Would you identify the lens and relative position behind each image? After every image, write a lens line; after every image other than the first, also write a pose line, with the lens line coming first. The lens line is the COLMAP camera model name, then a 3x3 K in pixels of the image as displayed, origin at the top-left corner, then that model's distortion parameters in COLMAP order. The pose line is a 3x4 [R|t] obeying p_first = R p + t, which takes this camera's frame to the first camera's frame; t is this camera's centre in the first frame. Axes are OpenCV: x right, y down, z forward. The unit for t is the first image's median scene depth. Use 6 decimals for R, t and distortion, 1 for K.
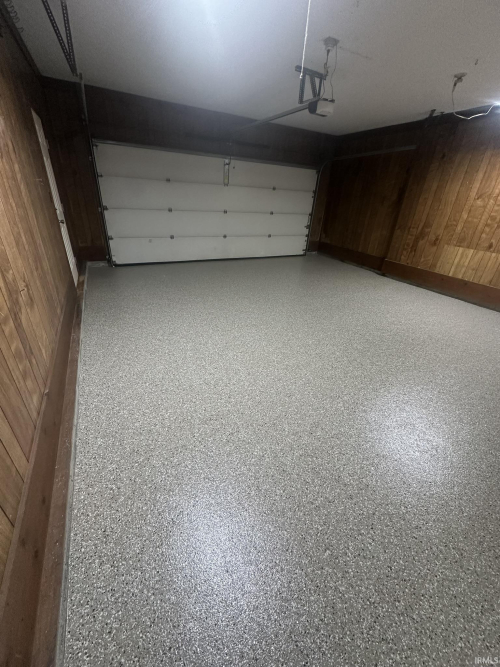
lens RADIAL K [[267.4, 0, 251.0], [0, 267.4, 332.9], [0, 0, 1]] dist [-0.002009, 0.000634]
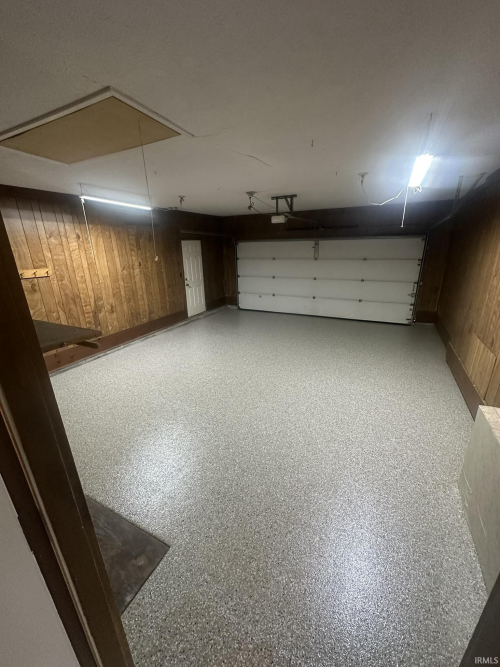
lens RADIAL K [[267.4, 0, 250.7], [0, 267.4, 334.9], [0, 0, 1]] dist [-0.002009, 0.000634]
pose [[0.587782, 0.191343, -0.786066, 0.800394], [-0.326149, 0.945218, -0.013795, -0.101873], [0.740364, 0.264484, 0.617988, 0.092552]]
